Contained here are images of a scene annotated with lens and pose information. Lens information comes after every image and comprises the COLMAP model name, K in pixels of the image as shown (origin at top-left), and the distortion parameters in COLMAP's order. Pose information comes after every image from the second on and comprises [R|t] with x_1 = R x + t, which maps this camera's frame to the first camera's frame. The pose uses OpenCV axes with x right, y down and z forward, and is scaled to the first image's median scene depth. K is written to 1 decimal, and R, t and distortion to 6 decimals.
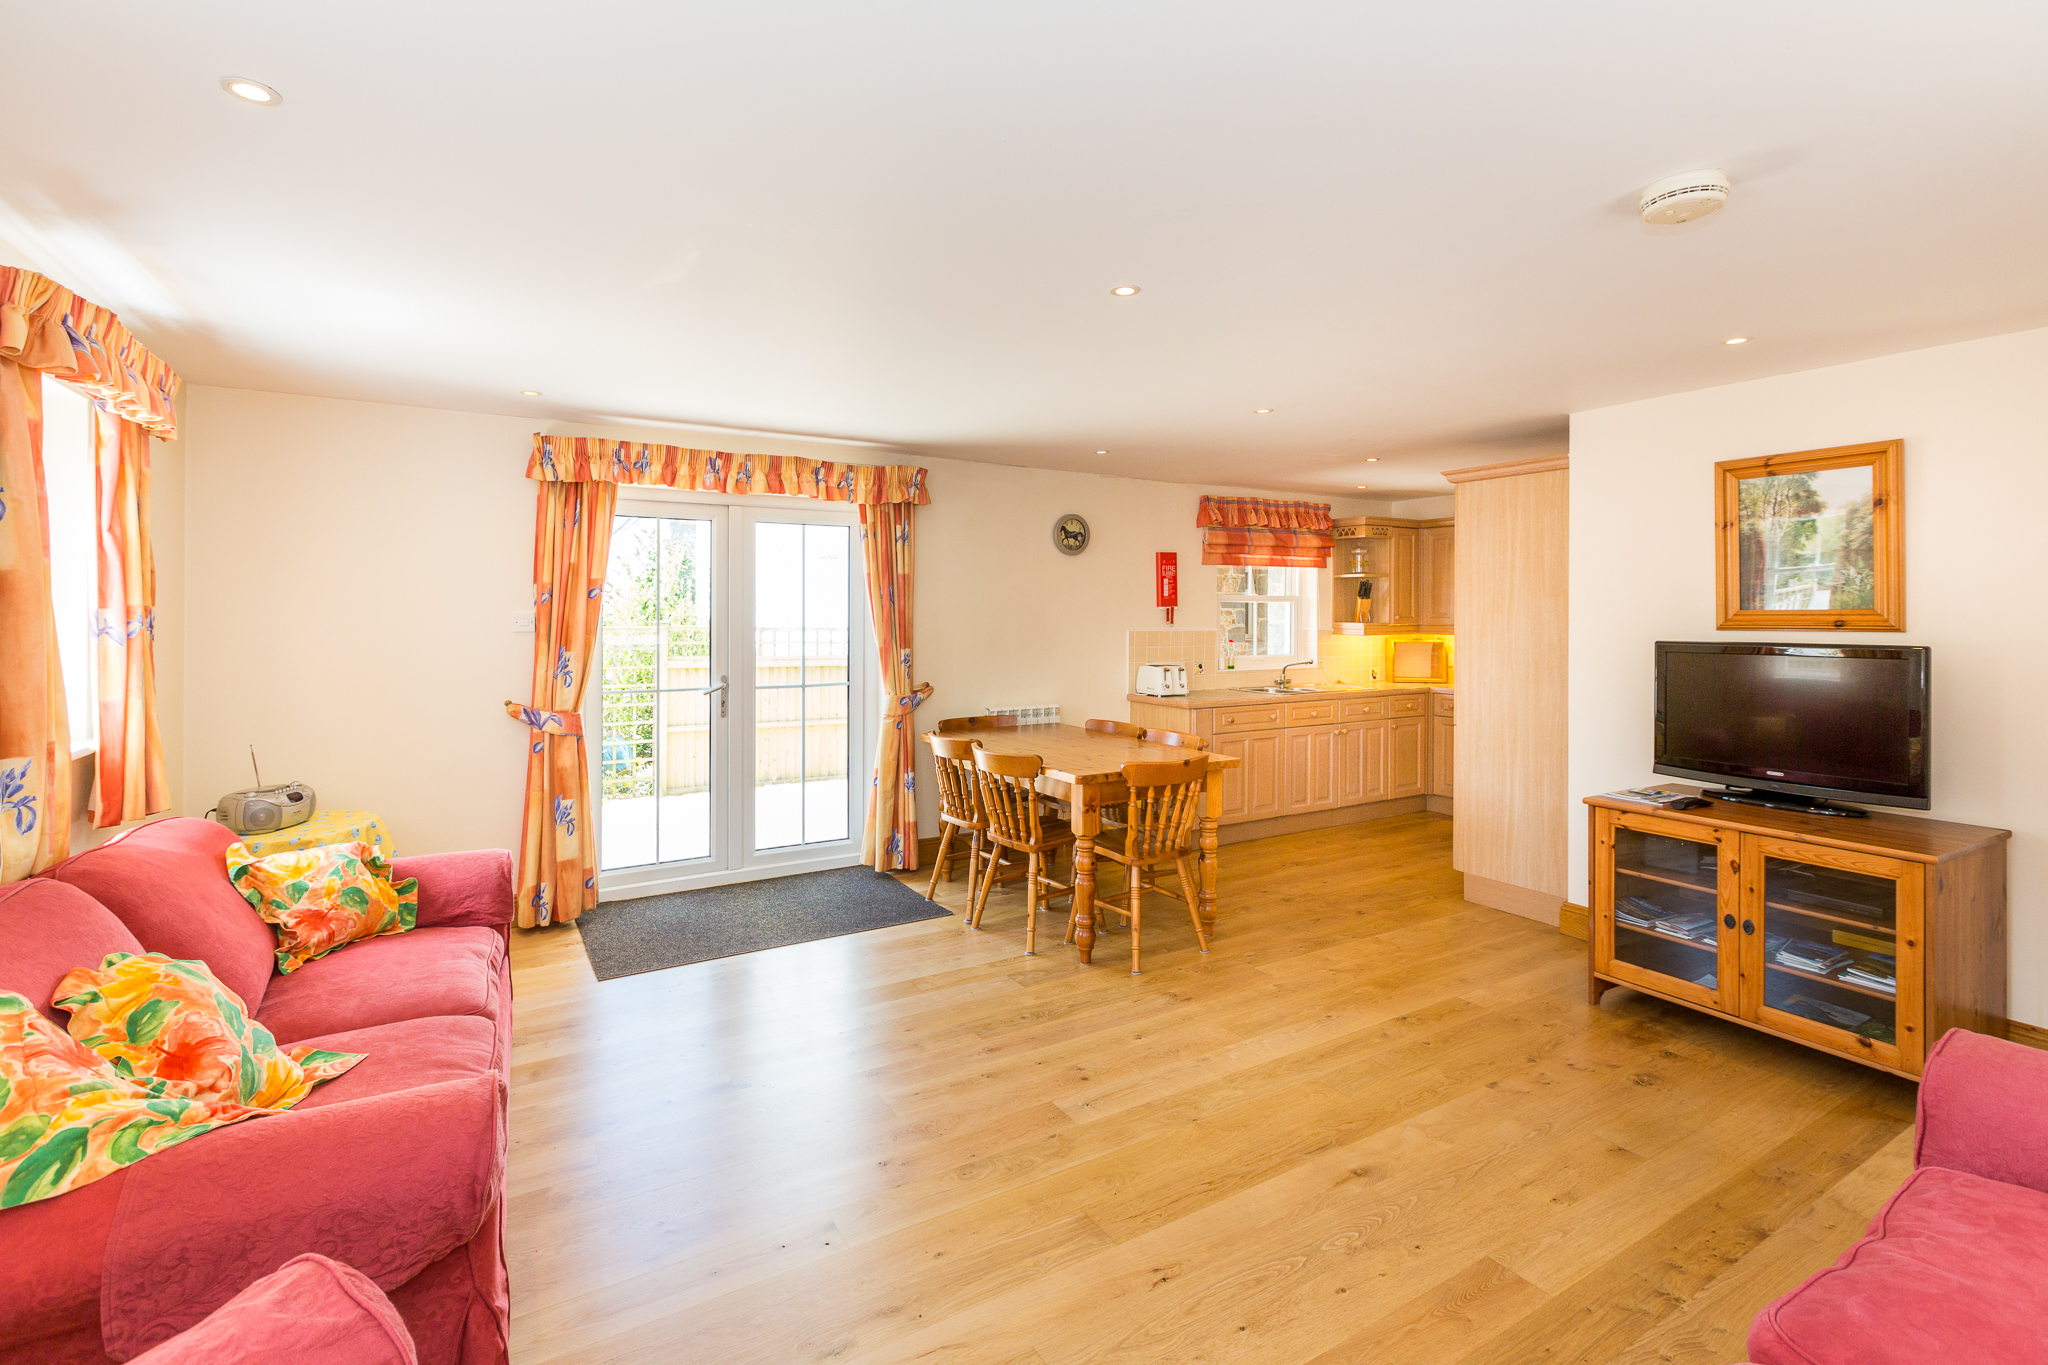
lens RADIAL K [[920.5, 0, 1006.3], [0, 920.5, 620.1], [0, 0, 1]] dist [-0.003355, -0.000140]
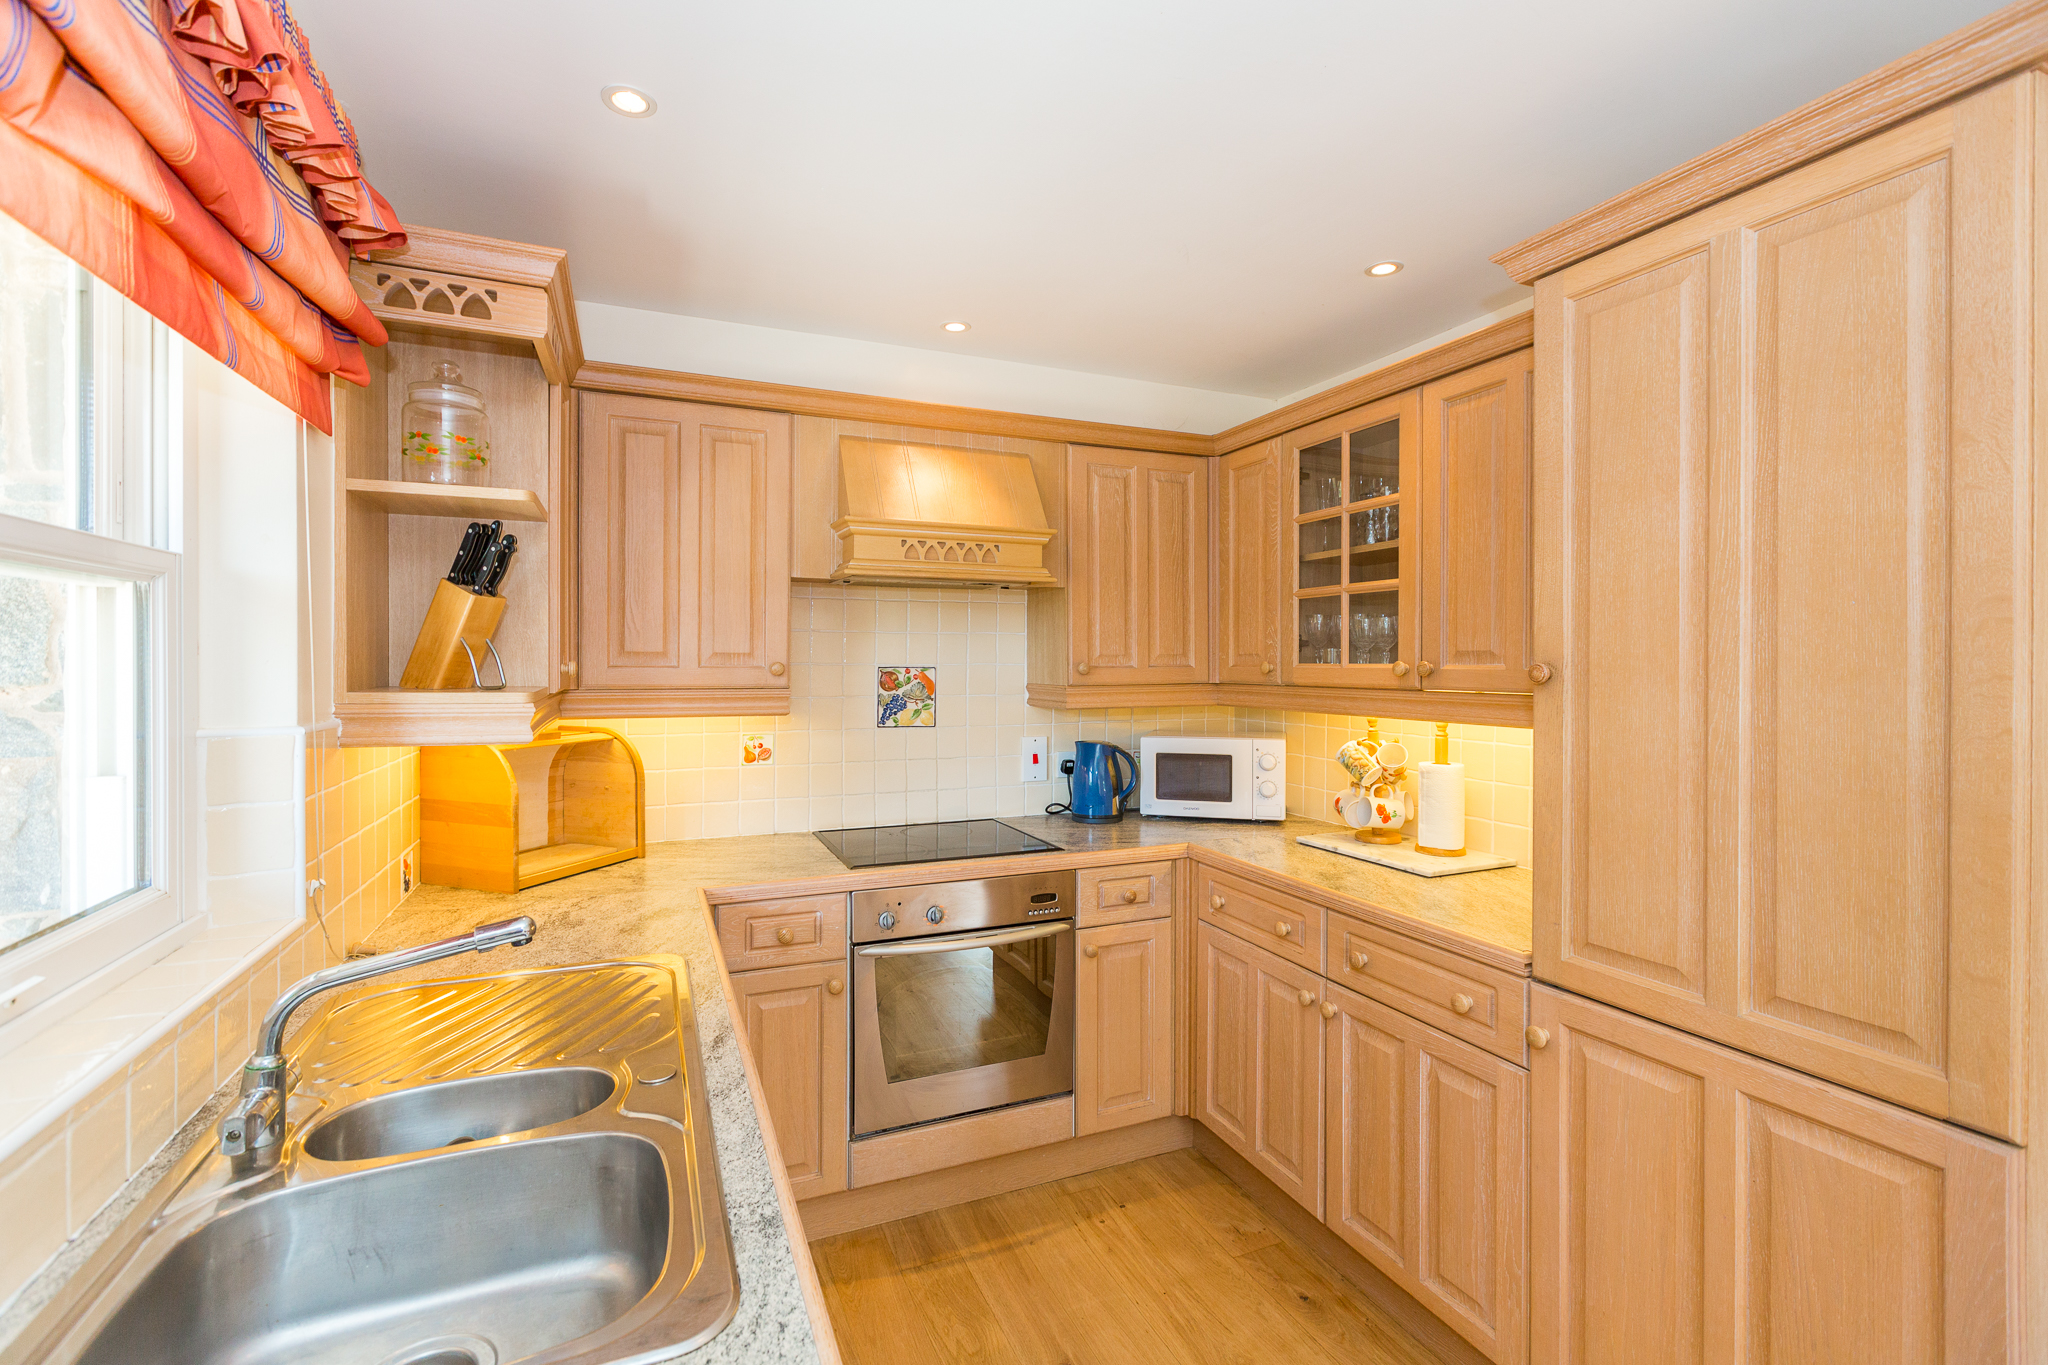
lens RADIAL K [[897.0, 0, 1017.9], [0, 897.0, 668.5], [0, 0, 1]] dist [-0.001851, -0.000034]
pose [[0.127061, -0.010051, 0.991844, 0.258433], [0.005445, 0.999941, 0.009436, -0.006724], [-0.991880, 0.004202, 0.127109, 1.287409]]
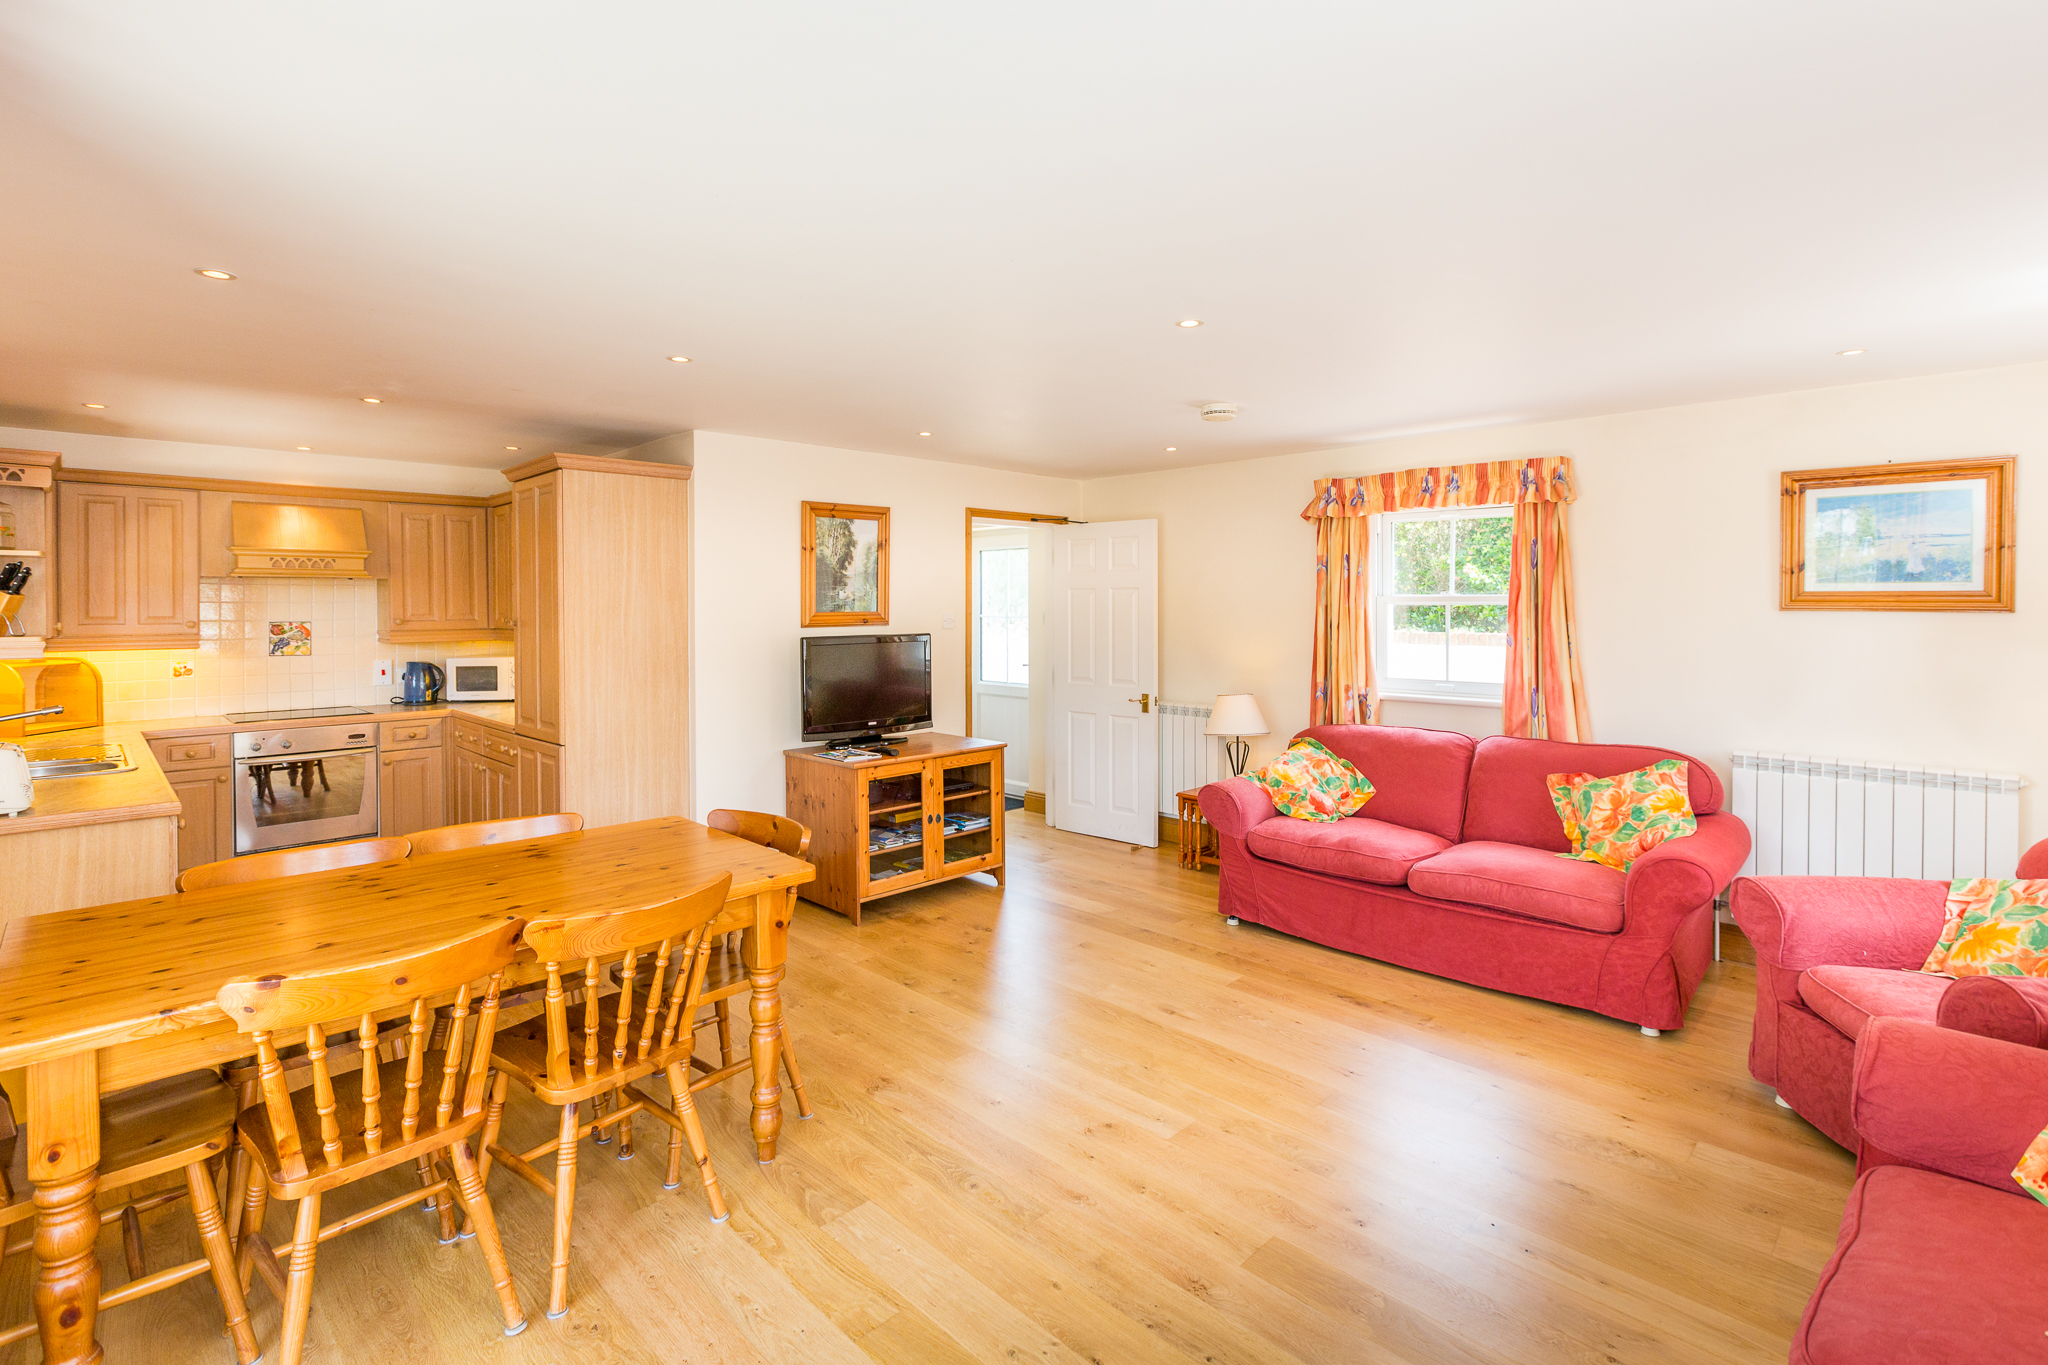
lens RADIAL K [[963.2, 0, 1022.8], [0, 963.2, 616.8], [0, 0, 1]] dist [-0.001267, -0.000665]
pose [[-0.250678, -0.013655, 0.967974, -0.533747], [0.008861, 0.999826, 0.016399, -0.020416], [-0.968030, 0.012688, -0.250514, 0.851304]]
